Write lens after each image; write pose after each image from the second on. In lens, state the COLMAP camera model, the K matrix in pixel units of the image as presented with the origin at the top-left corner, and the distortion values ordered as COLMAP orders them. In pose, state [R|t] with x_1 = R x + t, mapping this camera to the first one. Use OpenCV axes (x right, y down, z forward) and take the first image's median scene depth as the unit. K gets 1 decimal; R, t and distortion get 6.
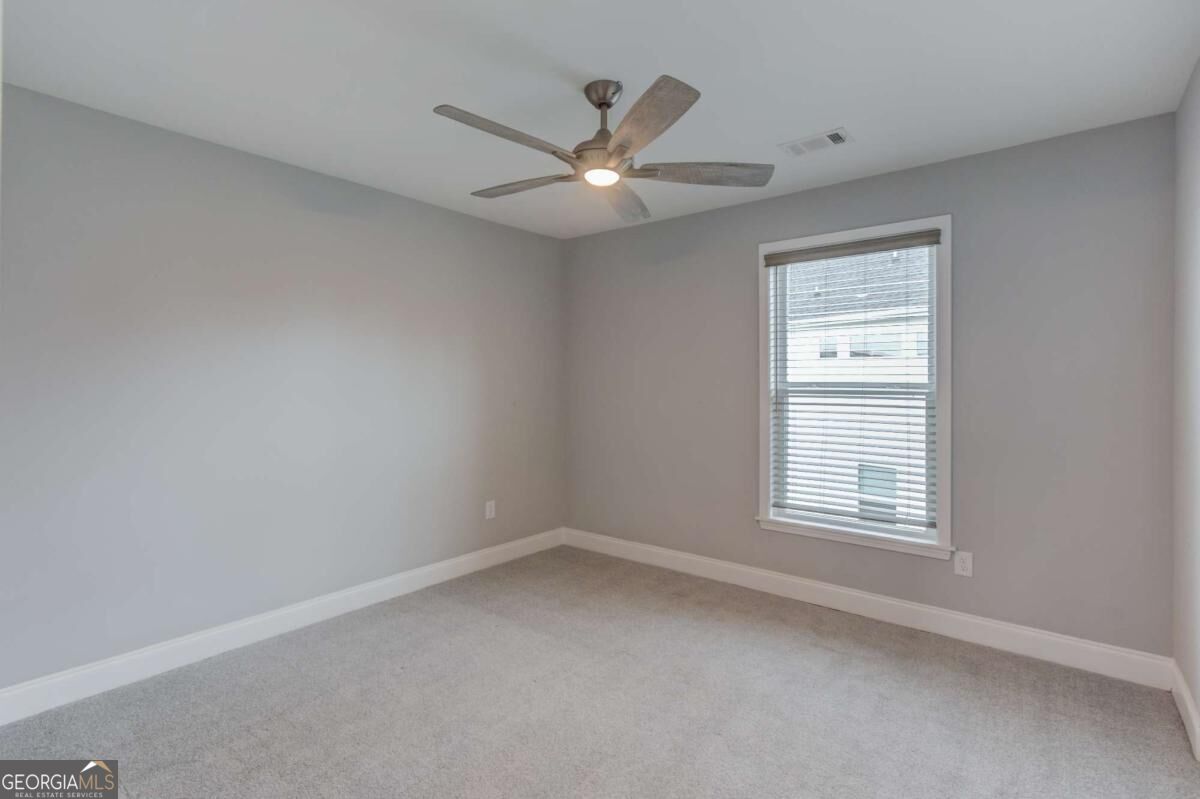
lens RADIAL K [[591.6, 0, 593.4], [0, 591.6, 393.3], [0, 0, 1]] dist [-0.002663, 0.000613]
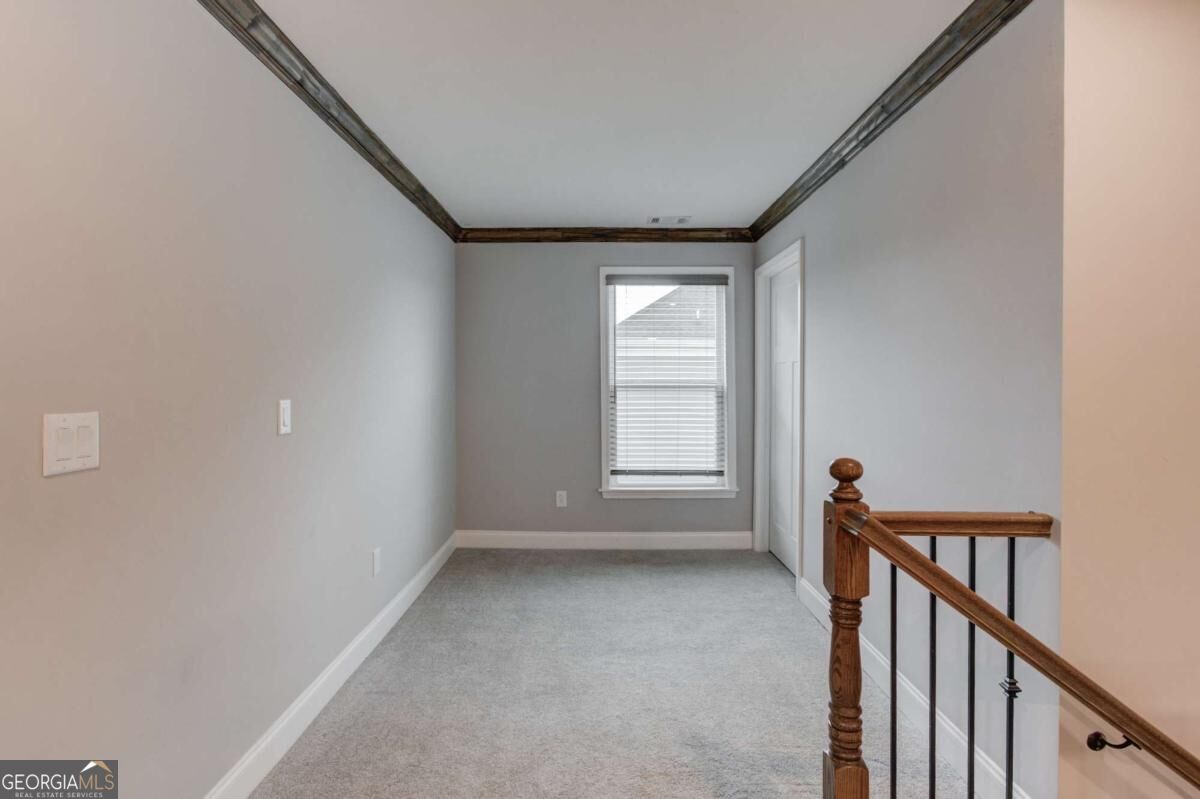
lens RADIAL K [[591.6, 0, 593.4], [0, 591.6, 393.3], [0, 0, 1]] dist [-0.002663, 0.000613]
pose [[0.765045, -0.021205, 0.643627, -0.593174], [0.013592, 0.999767, 0.016783, -0.012366], [-0.643833, -0.004091, 0.765155, 0.082872]]
